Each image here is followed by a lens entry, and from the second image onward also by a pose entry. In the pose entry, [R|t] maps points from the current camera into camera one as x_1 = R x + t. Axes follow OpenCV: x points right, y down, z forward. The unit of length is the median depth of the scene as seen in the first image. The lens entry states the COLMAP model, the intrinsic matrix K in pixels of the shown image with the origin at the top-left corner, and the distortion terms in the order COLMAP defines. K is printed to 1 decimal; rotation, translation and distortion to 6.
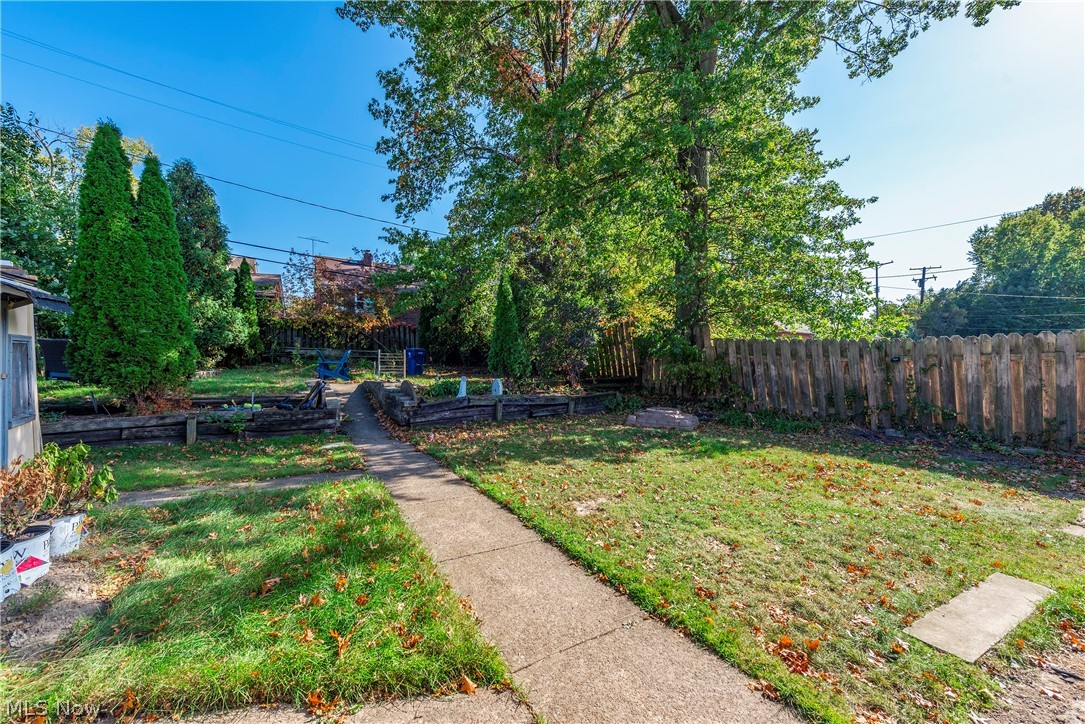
lens RADIAL K [[427.0, 0, 545.1], [0, 427.0, 369.4], [0, 0, 1]] dist [0.013164, -0.010746]
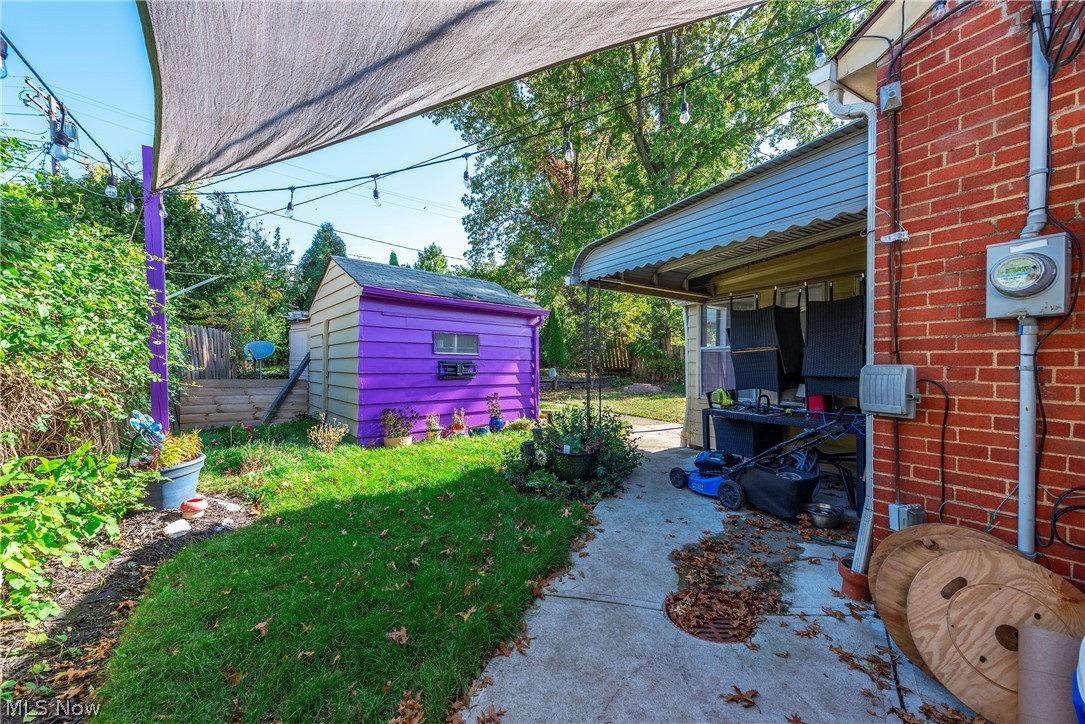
lens RADIAL K [[427.0, 0, 545.1], [0, 427.0, 369.4], [0, 0, 1]] dist [0.013164, -0.010746]
pose [[0.999871, 0.001217, 0.016044, -0.161888], [-0.001384, 0.999945, 0.010423, 0.008832], [-0.016030, -0.010444, 0.999817, -0.784630]]
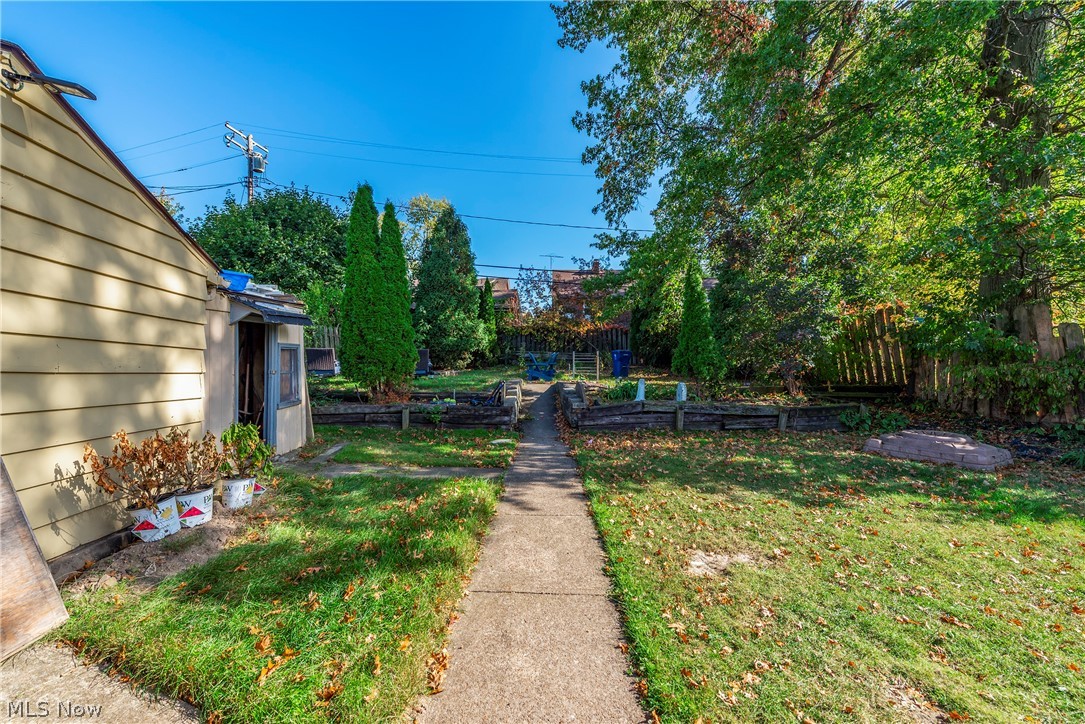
lens RADIAL K [[427.8, 0, 536.9], [0, 427.8, 368.5], [0, 0, 1]] dist [0.000122, -0.000772]
pose [[0.848768, 0.004751, -0.528744, 0.091128], [-0.009436, 0.999937, -0.006161, 0.001883], [0.528681, 0.010218, 0.848759, 0.095677]]
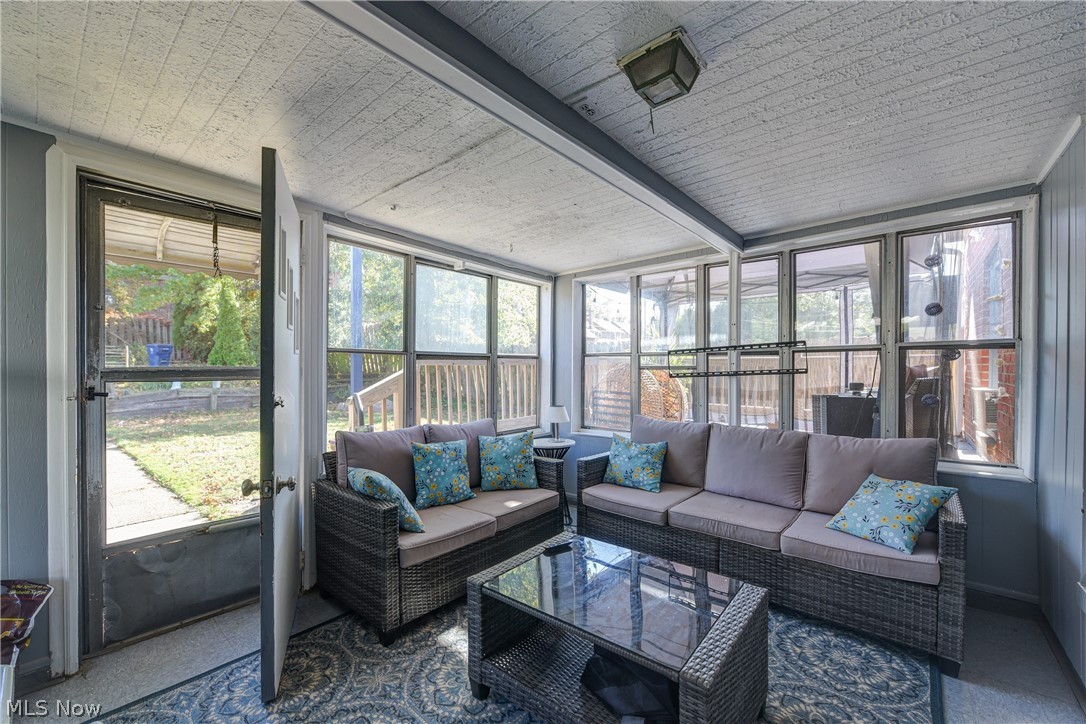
lens RADIAL K [[439.1, 0, 537.8], [0, 439.1, 366.1], [0, 0, 1]] dist [-0.000644, -0.000190]
pose [[0.942651, 0.002613, 0.333771, 0.273120], [-0.001044, 0.999988, -0.004881, 0.006412], [-0.333780, 0.004252, 0.942642, -0.332771]]
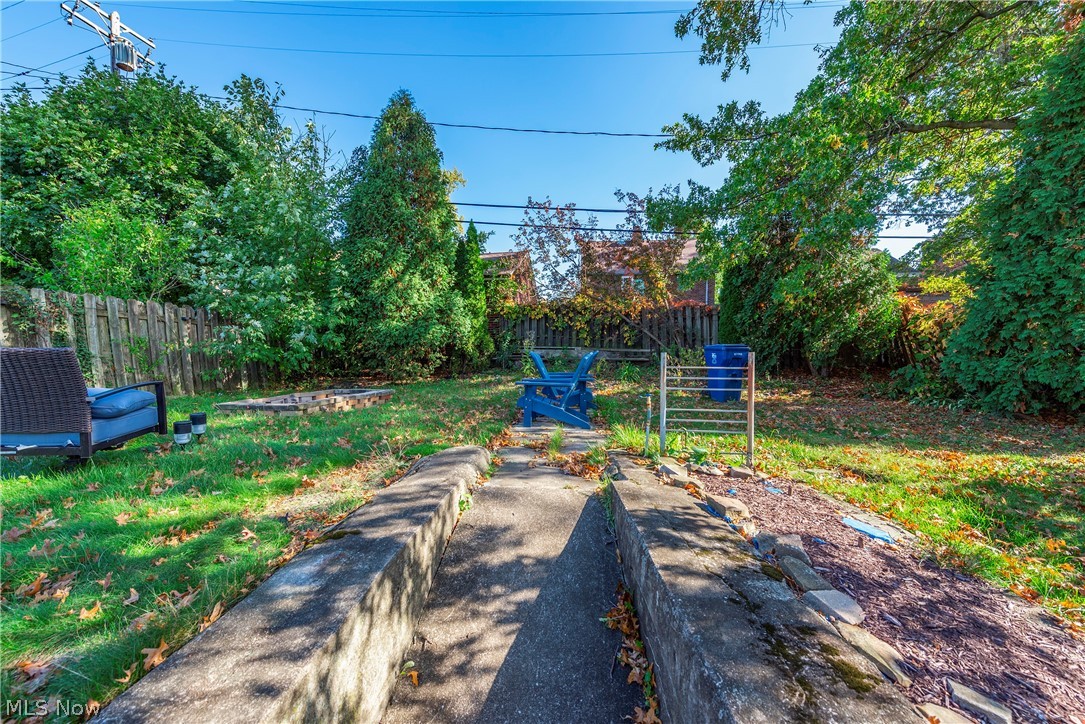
lens RADIAL K [[427.0, 0, 545.1], [0, 427.0, 369.4], [0, 0, 1]] dist [0.013164, -0.010746]
pose [[0.824836, 0.017117, -0.565113, -0.336175], [-0.009542, 0.999821, 0.016357, -0.046508], [0.565291, -0.008100, 0.824851, 0.823200]]
